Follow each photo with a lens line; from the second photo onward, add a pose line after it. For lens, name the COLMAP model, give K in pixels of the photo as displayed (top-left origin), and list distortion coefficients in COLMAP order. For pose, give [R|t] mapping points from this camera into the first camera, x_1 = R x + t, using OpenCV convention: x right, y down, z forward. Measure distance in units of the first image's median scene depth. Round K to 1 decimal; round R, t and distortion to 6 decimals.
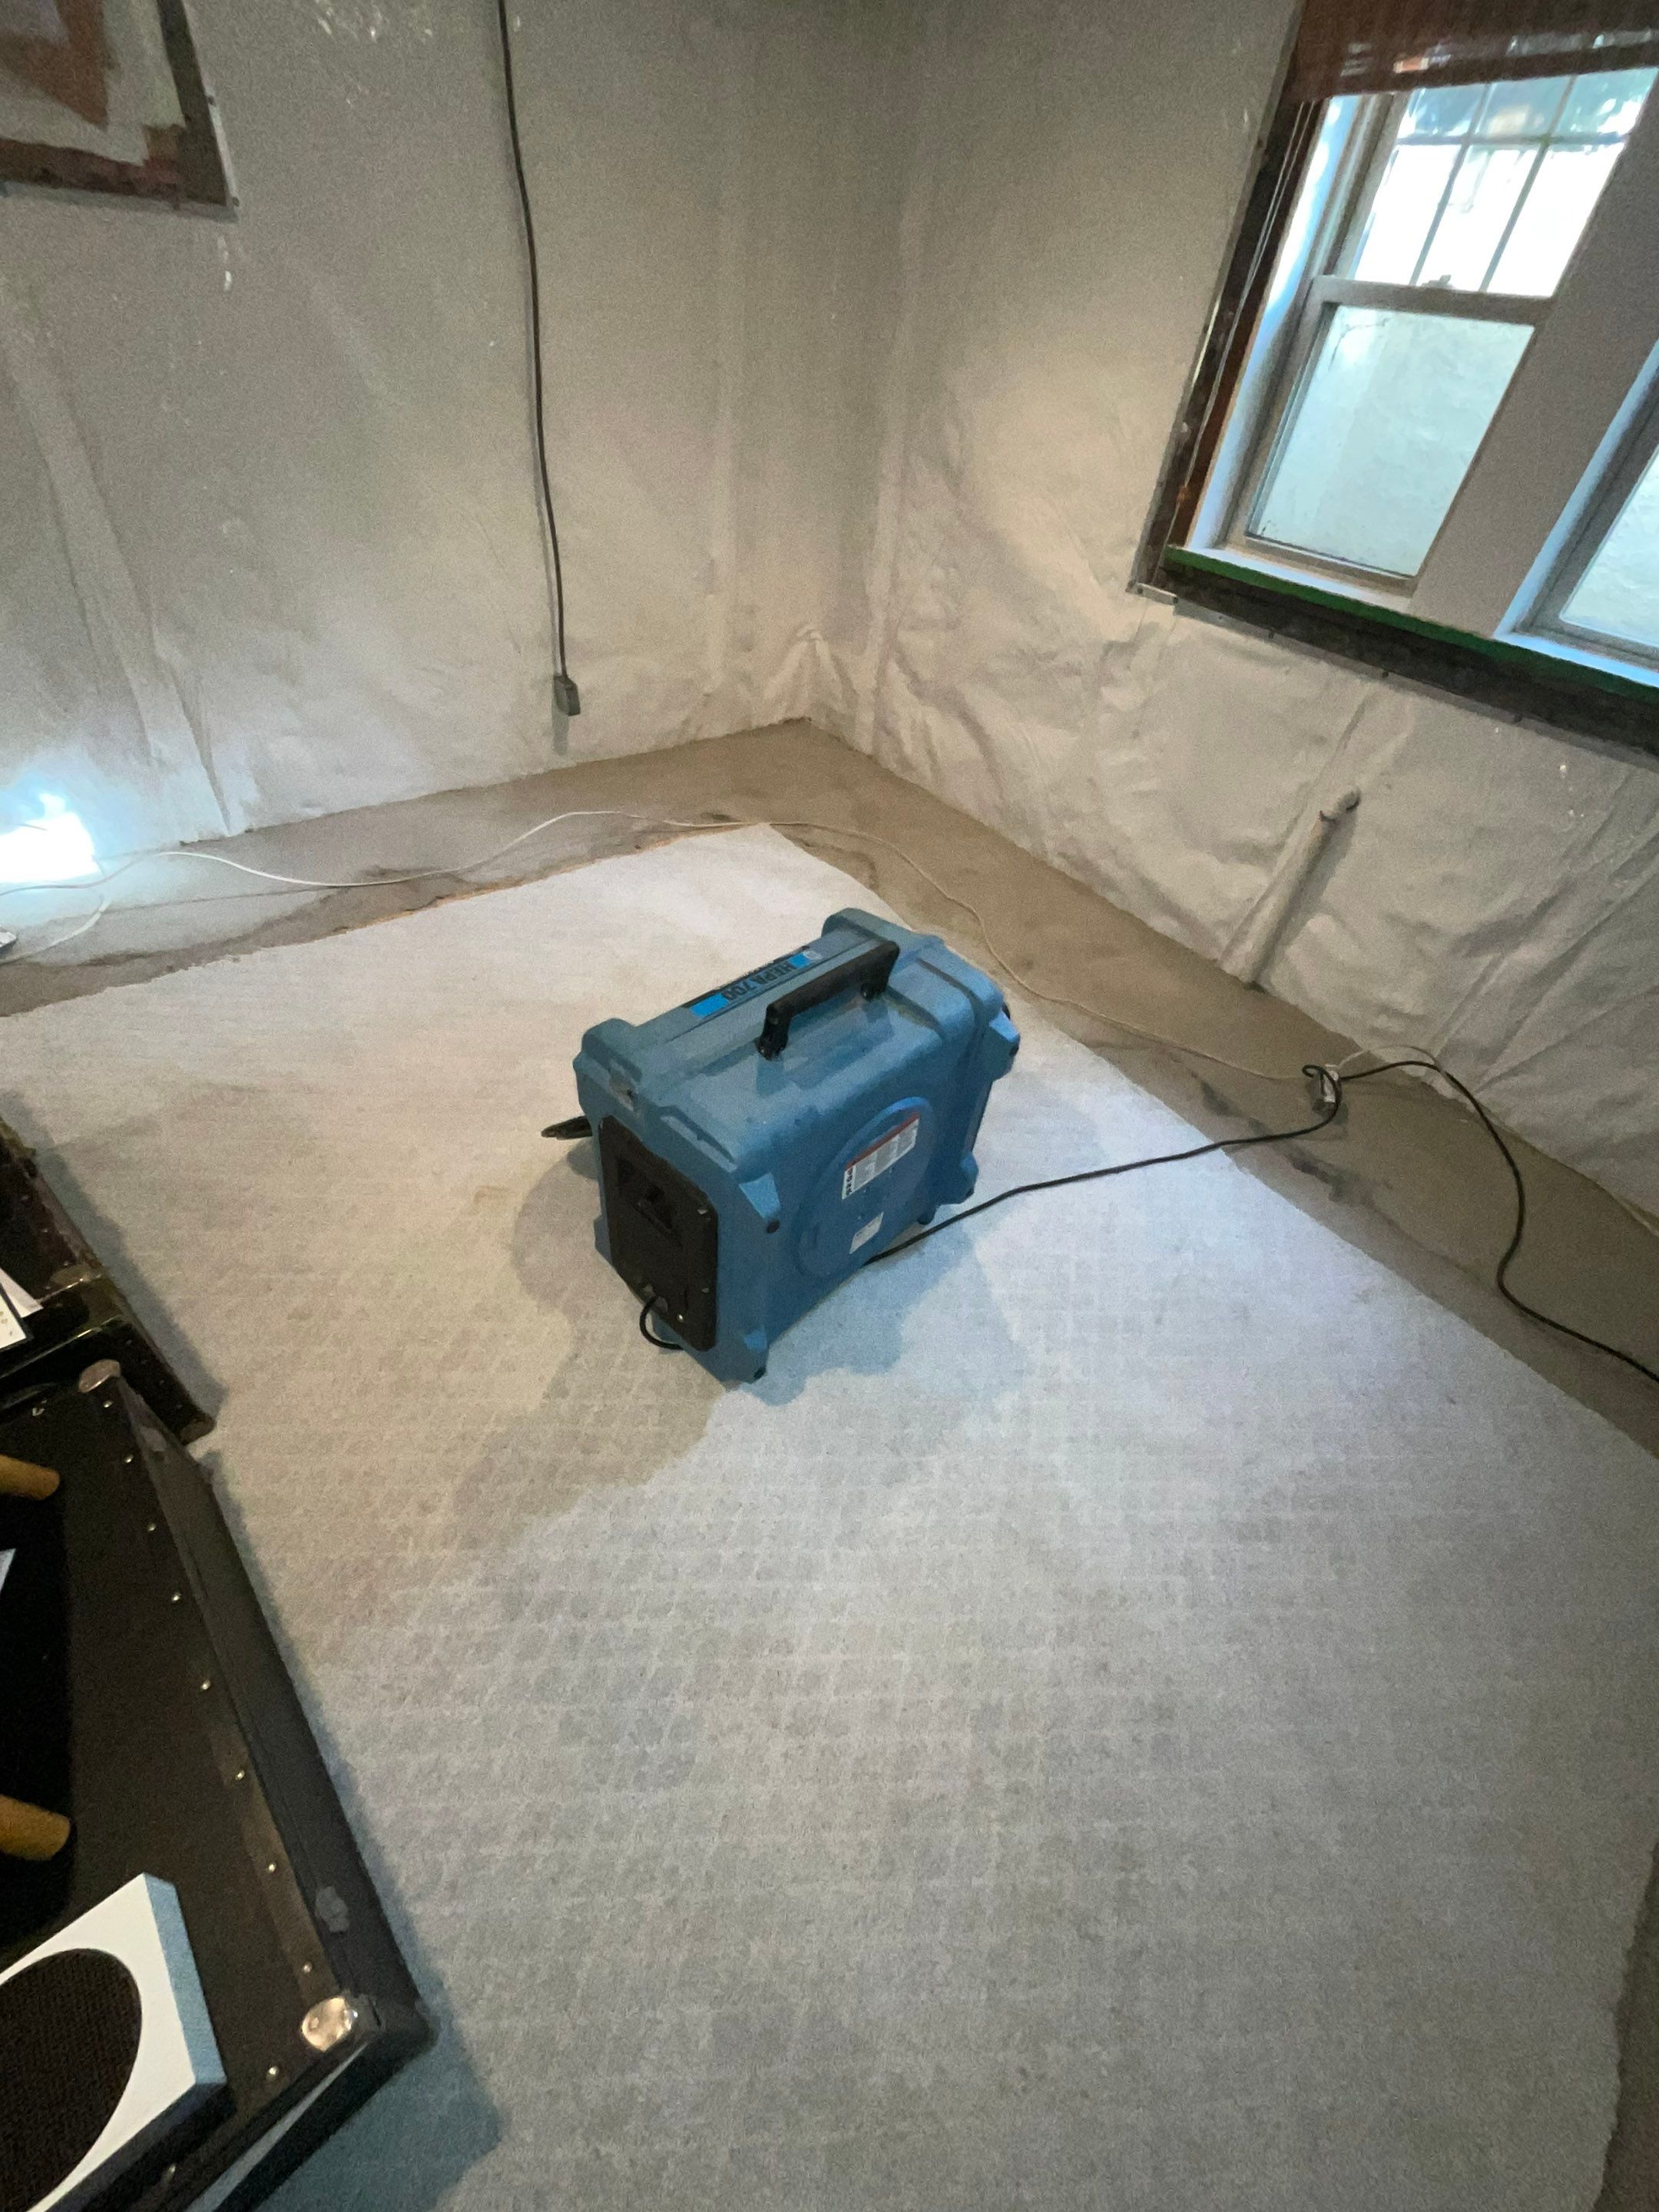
lens RADIAL K [[896.0, 0, 824.9], [0, 896.0, 1144.8], [0, 0, 1]] dist [-0.002556, 0.000457]
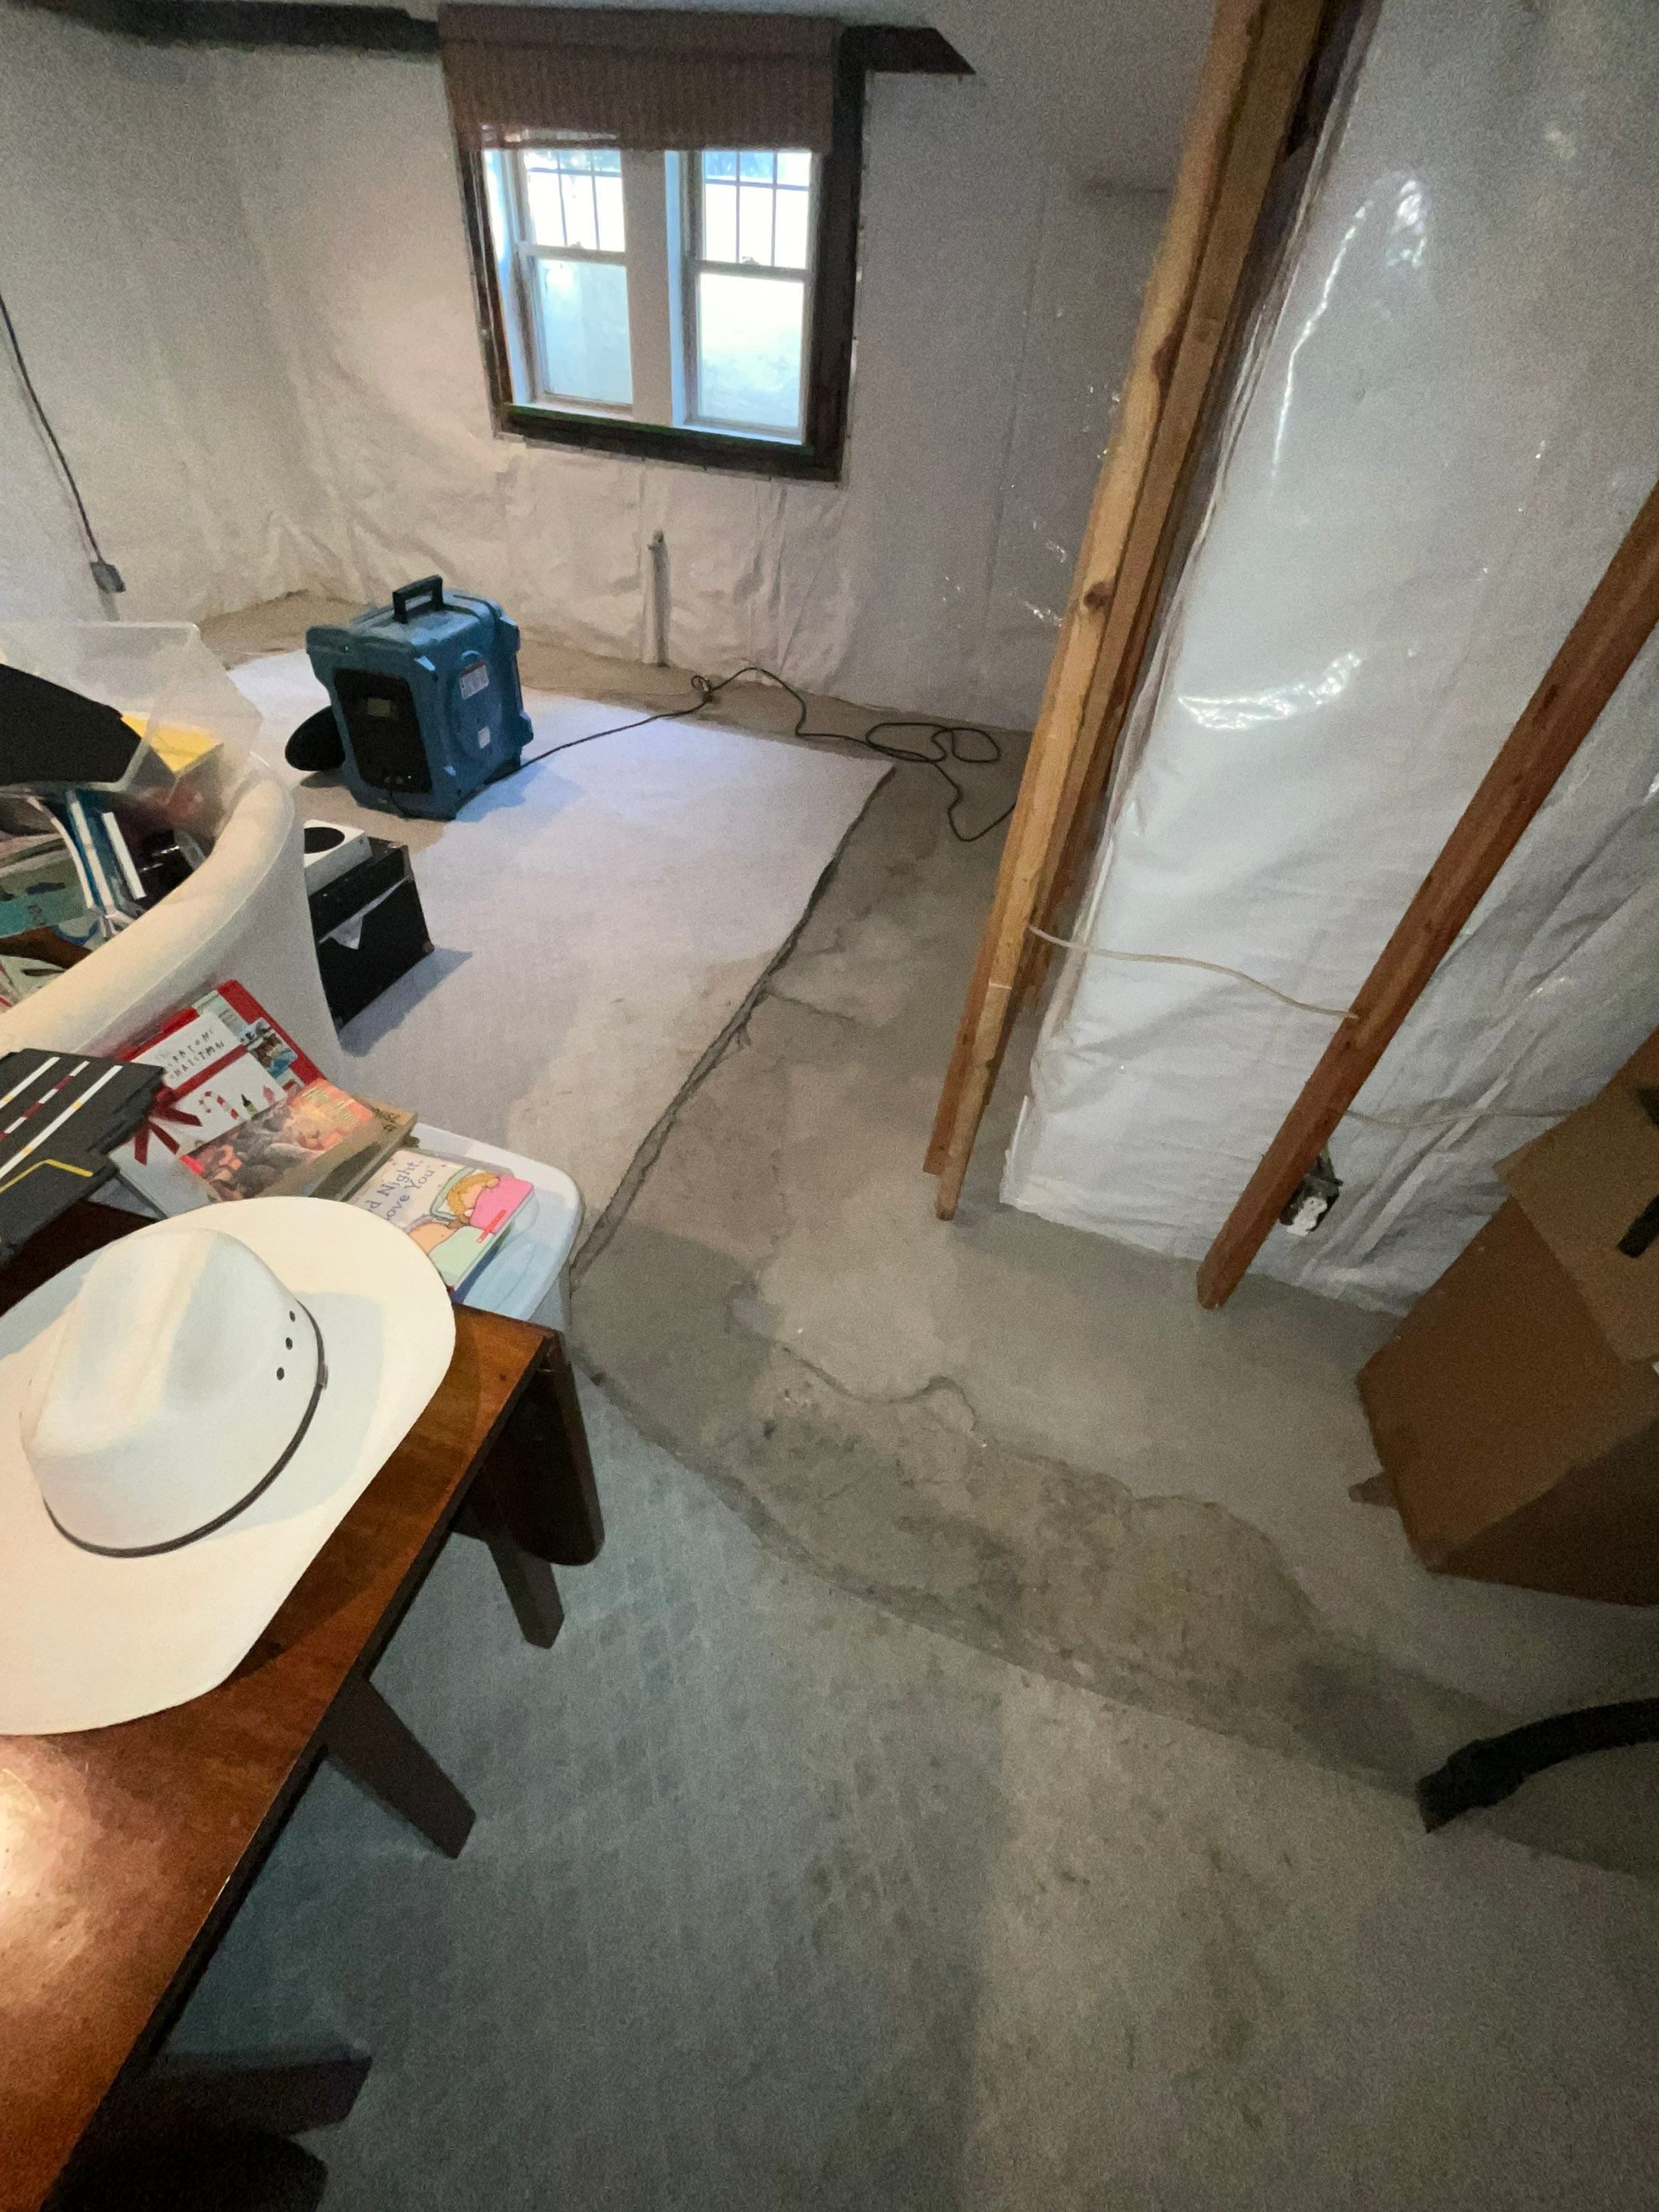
lens RADIAL K [[896.0, 0, 824.9], [0, 896.0, 1144.8], [0, 0, 1]] dist [-0.002556, 0.000457]
pose [[0.849687, -0.382630, 0.362805, -0.207511], [0.372250, 0.922598, 0.101204, 0.557085], [-0.373447, 0.049062, 0.926353, -0.598377]]
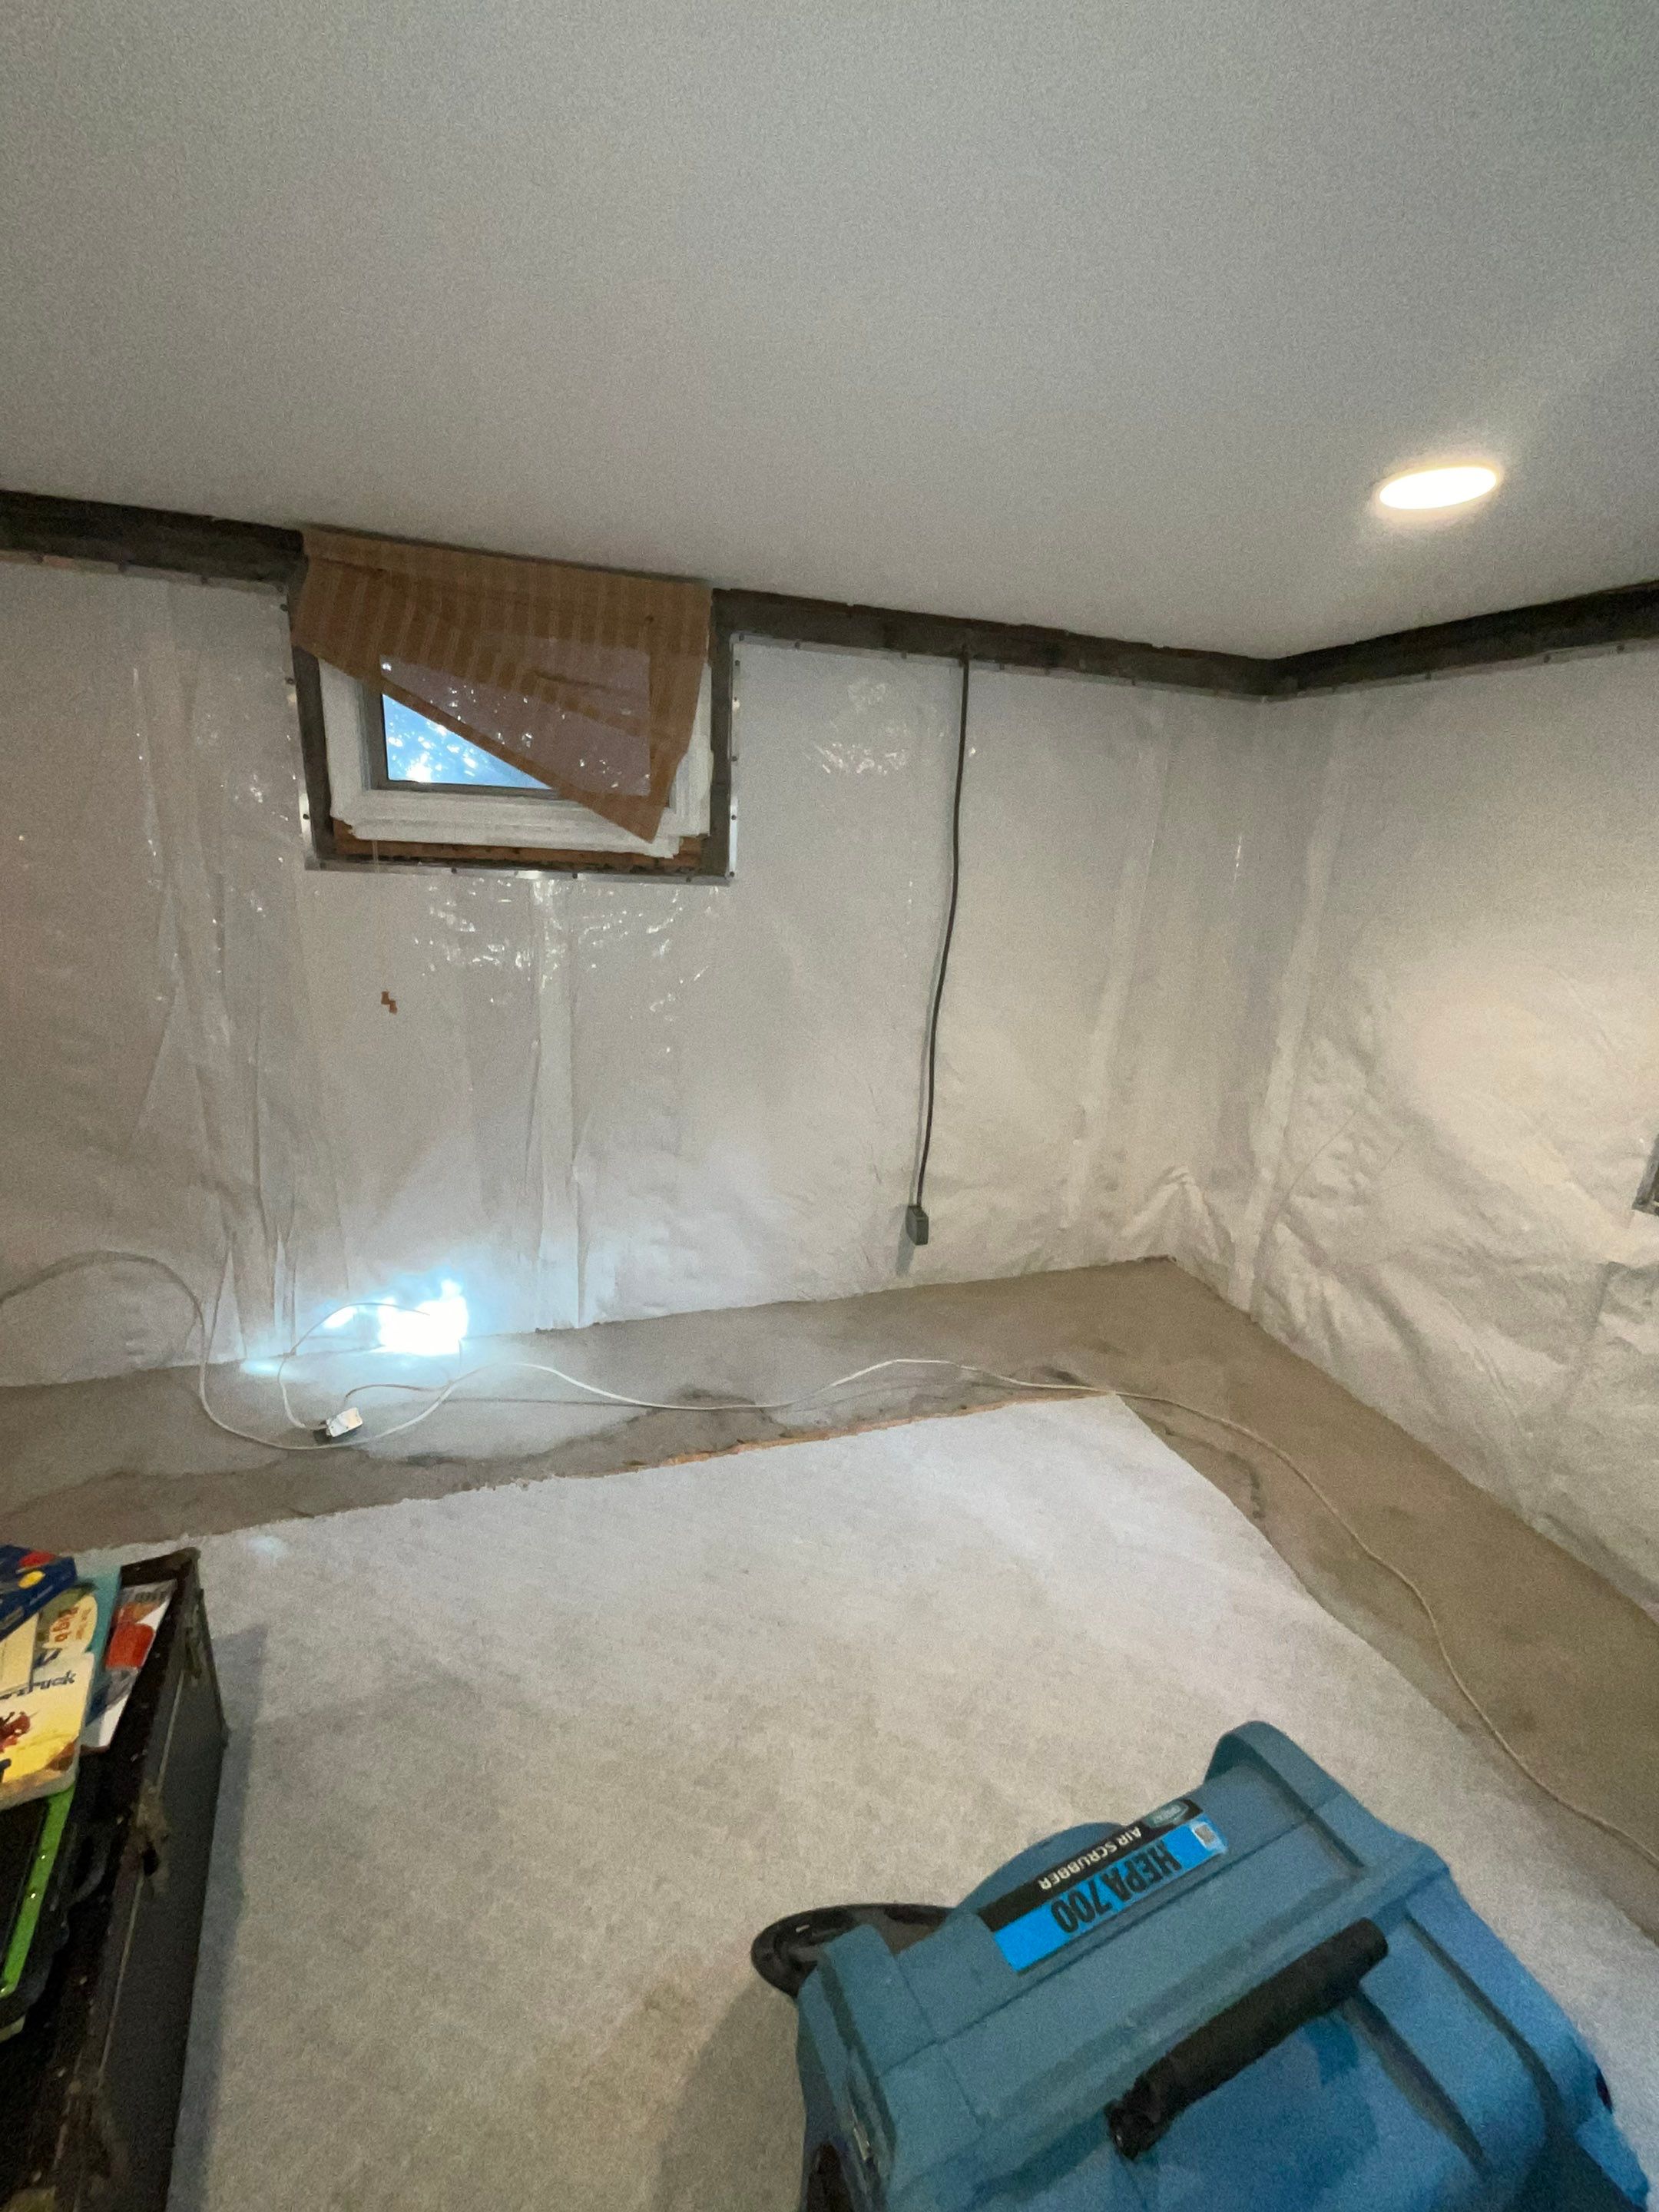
lens RADIAL K [[896.0, 0, 824.9], [0, 896.0, 1144.8], [0, 0, 1]] dist [-0.002556, 0.000457]
pose [[0.931306, 0.073879, -0.356666, -0.040449], [-0.221767, 0.891805, -0.394338, -0.185030], [0.288943, 0.446346, 0.846928, 0.101633]]
